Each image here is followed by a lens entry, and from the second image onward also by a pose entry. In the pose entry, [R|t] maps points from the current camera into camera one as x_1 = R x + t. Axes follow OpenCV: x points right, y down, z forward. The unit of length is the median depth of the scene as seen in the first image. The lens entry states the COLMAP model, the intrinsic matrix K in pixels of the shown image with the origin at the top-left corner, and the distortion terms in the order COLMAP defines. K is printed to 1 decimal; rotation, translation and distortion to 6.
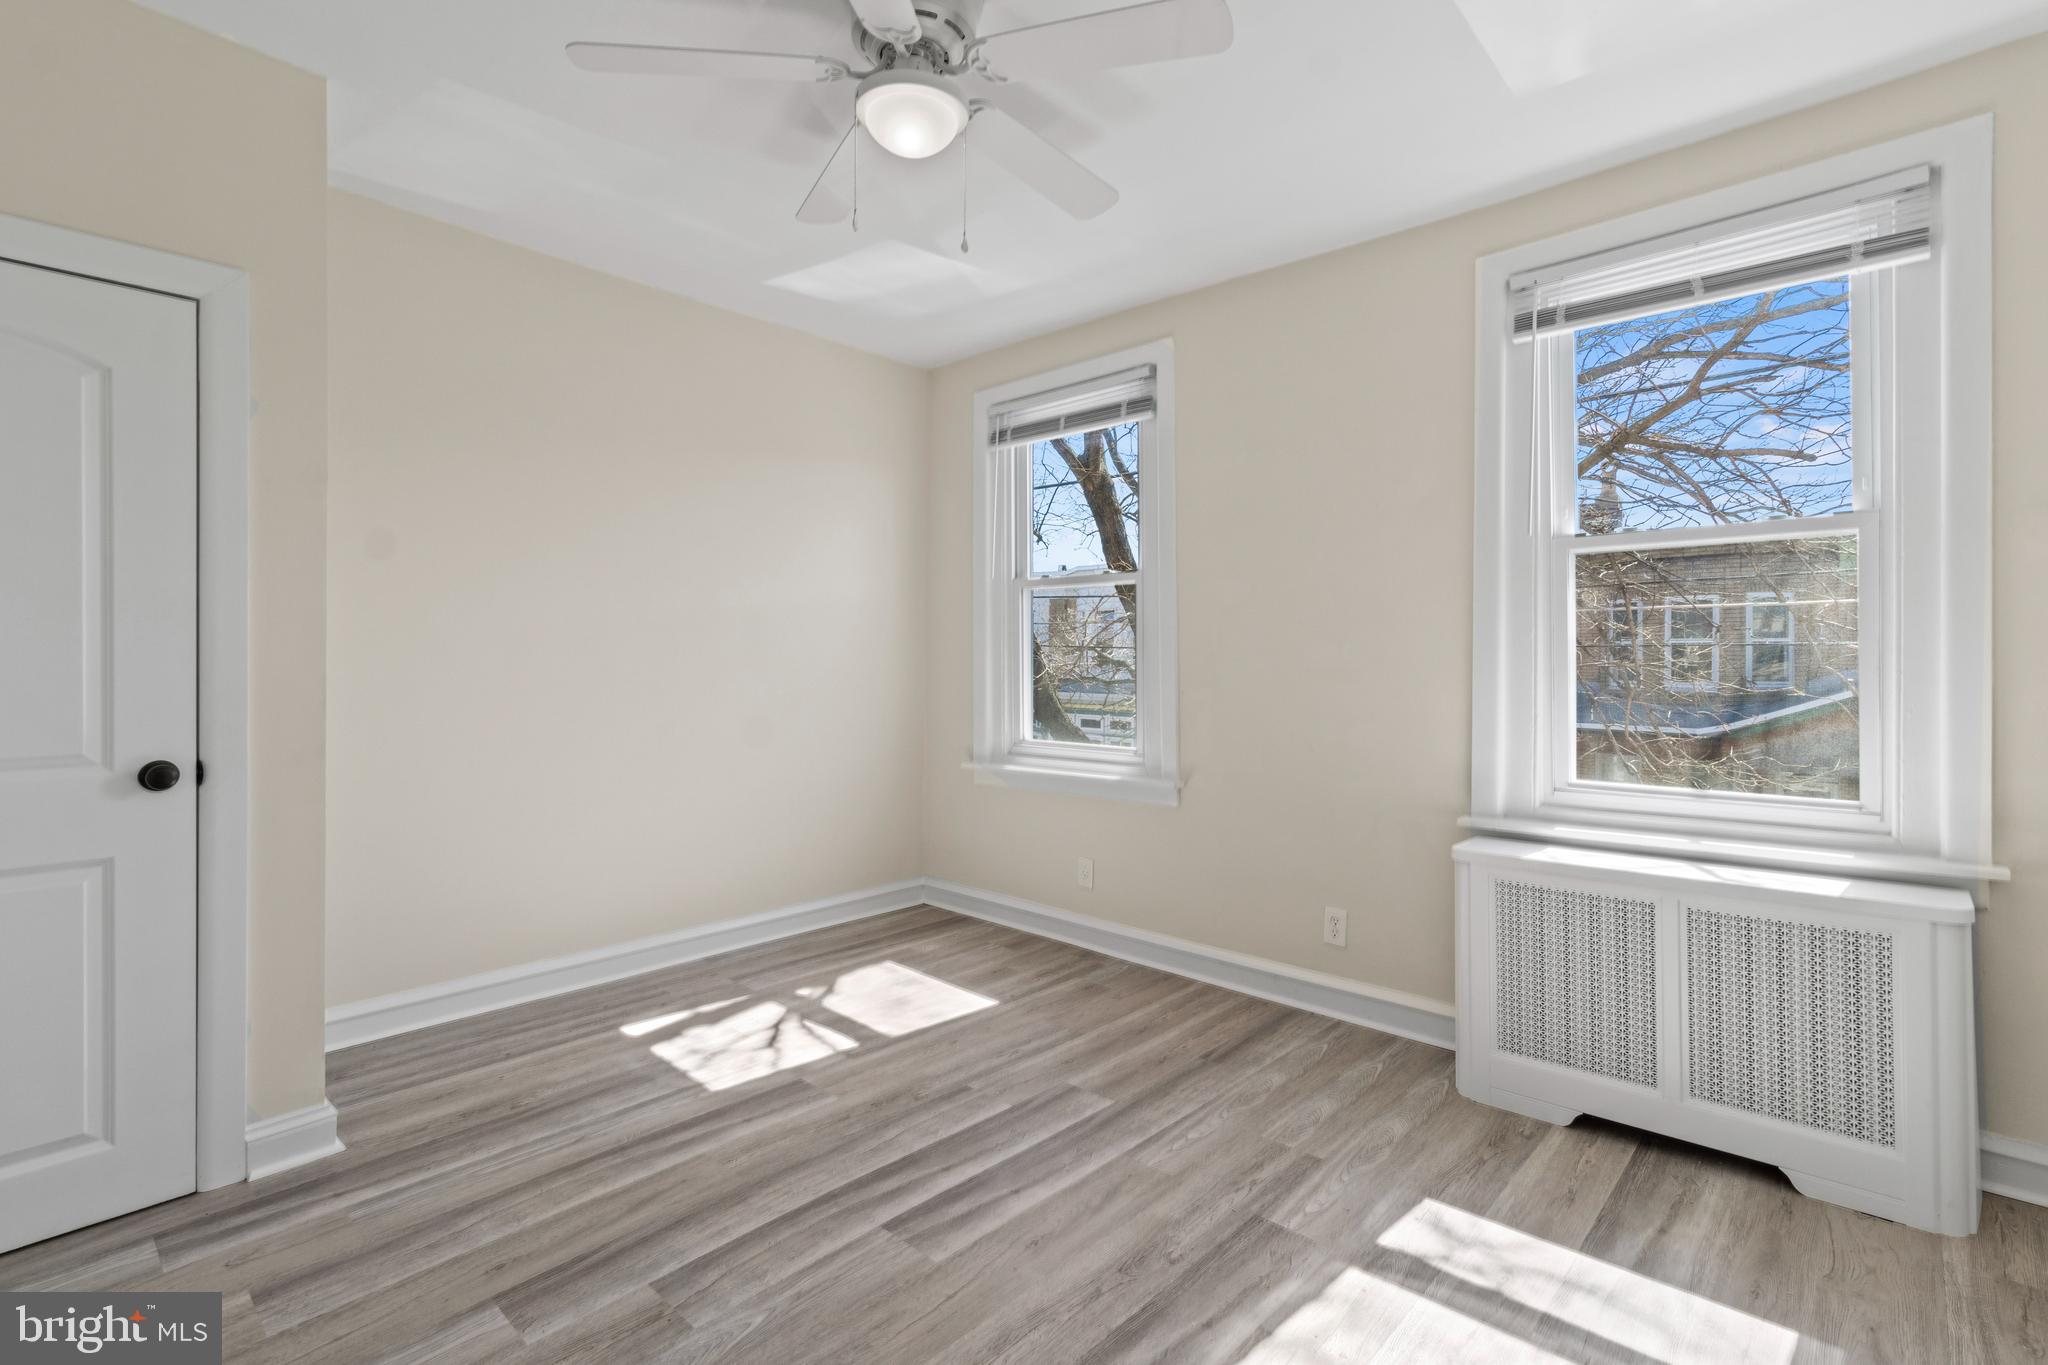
lens RADIAL K [[949.3, 0, 1027.8], [0, 949.3, 671.5], [0, 0, 1]] dist [0.001743, 0.000357]
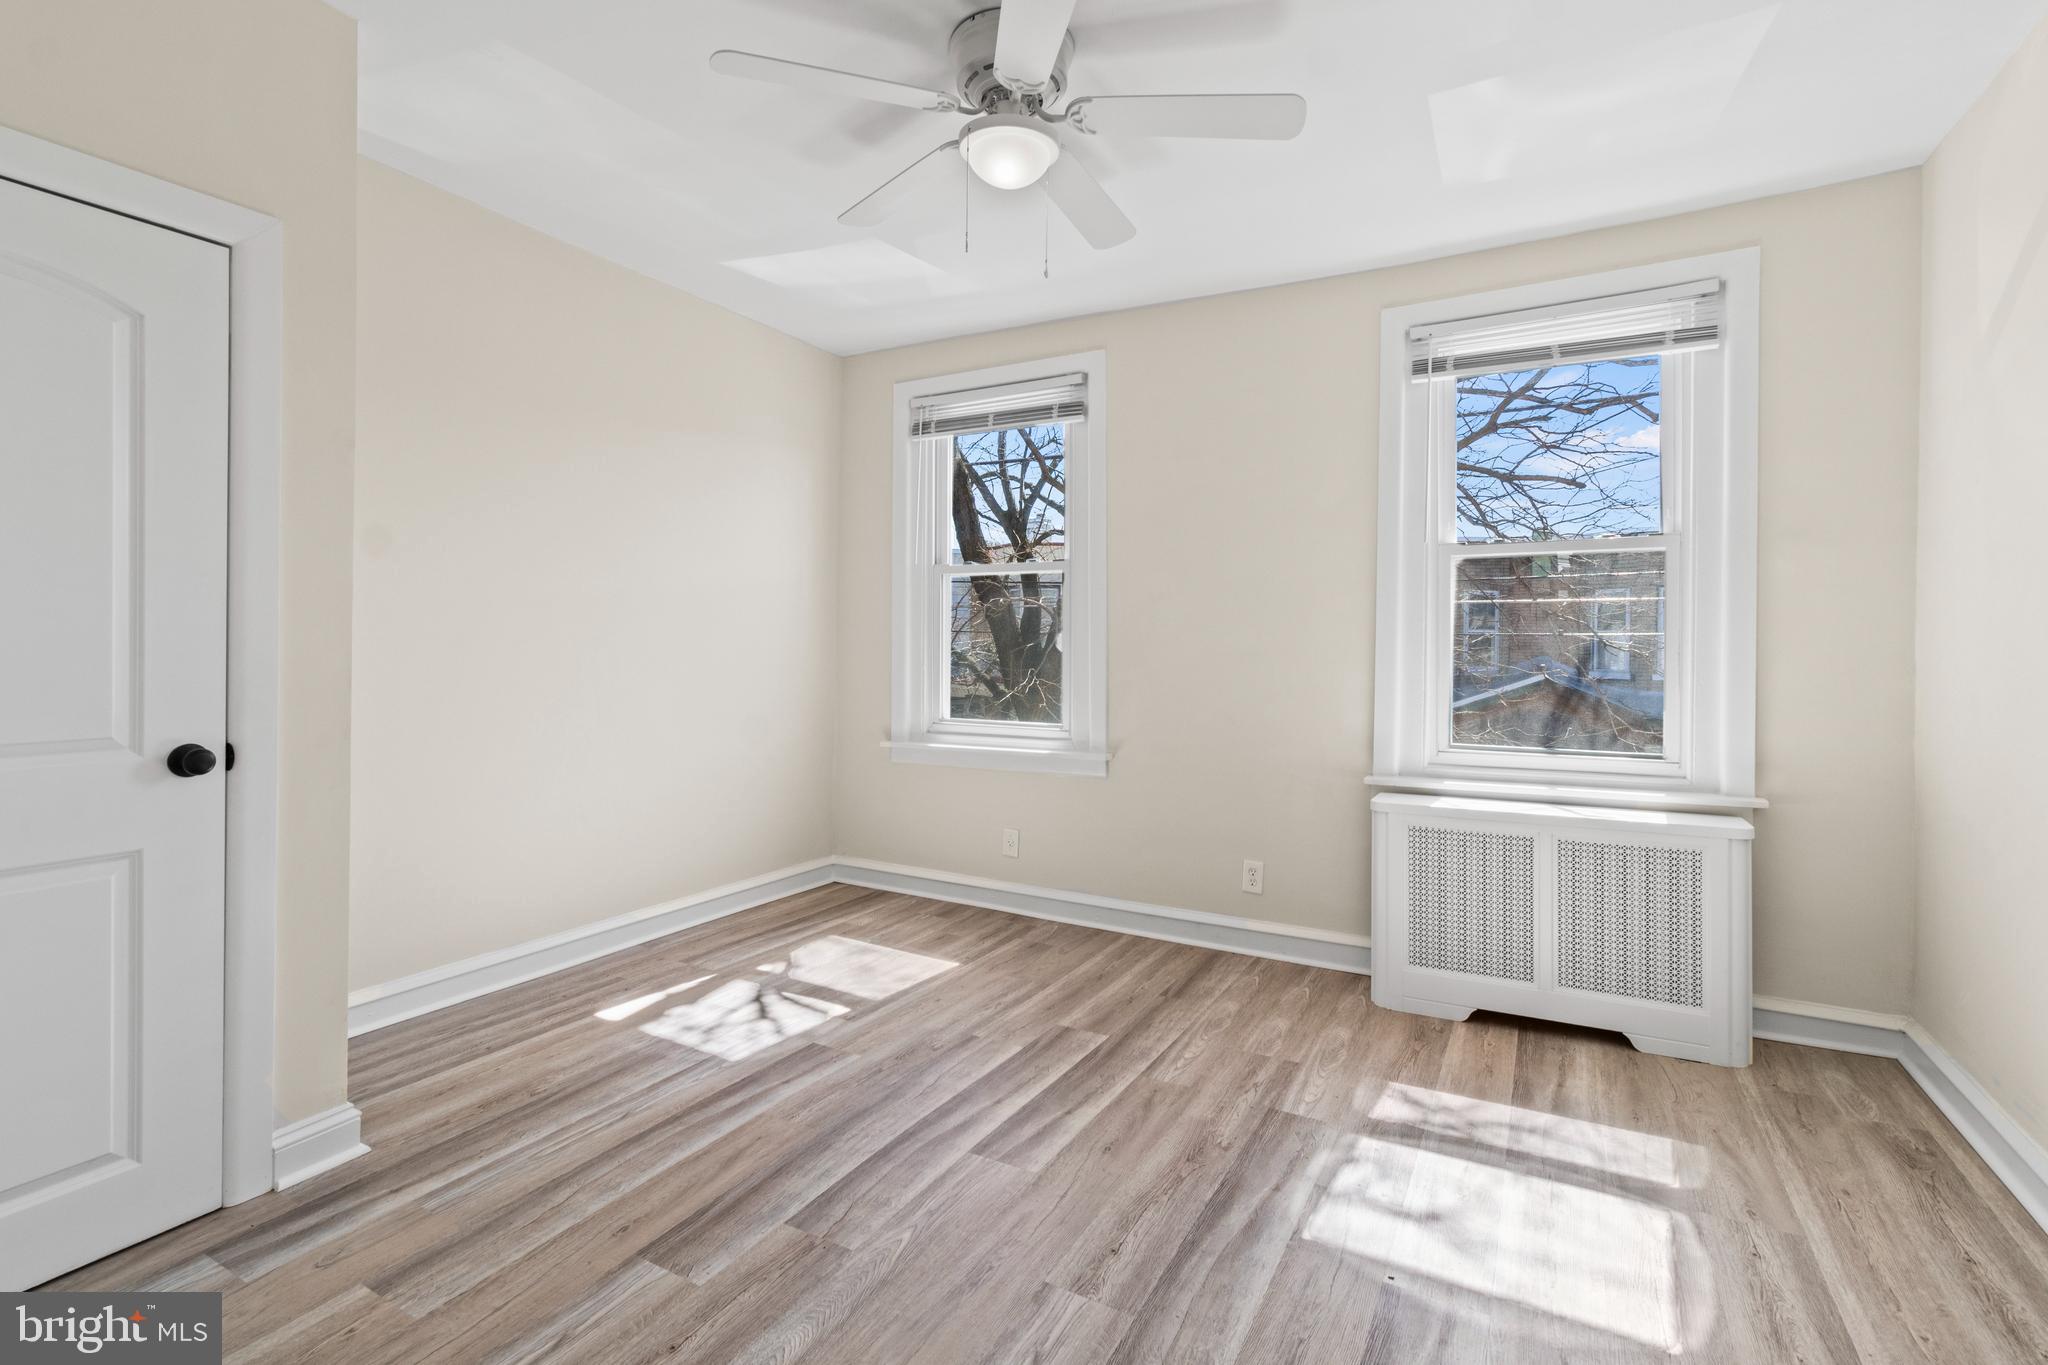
lens RADIAL K [[949.3, 0, 1030.3], [0, 949.3, 662.2], [0, 0, 1]] dist [0.001743, 0.000357]
pose [[0.972333, 0.002842, 0.233581, -0.297865], [-0.004317, 0.999974, 0.005805, 0.005155], [-0.233558, -0.006653, 0.972320, -0.077629]]
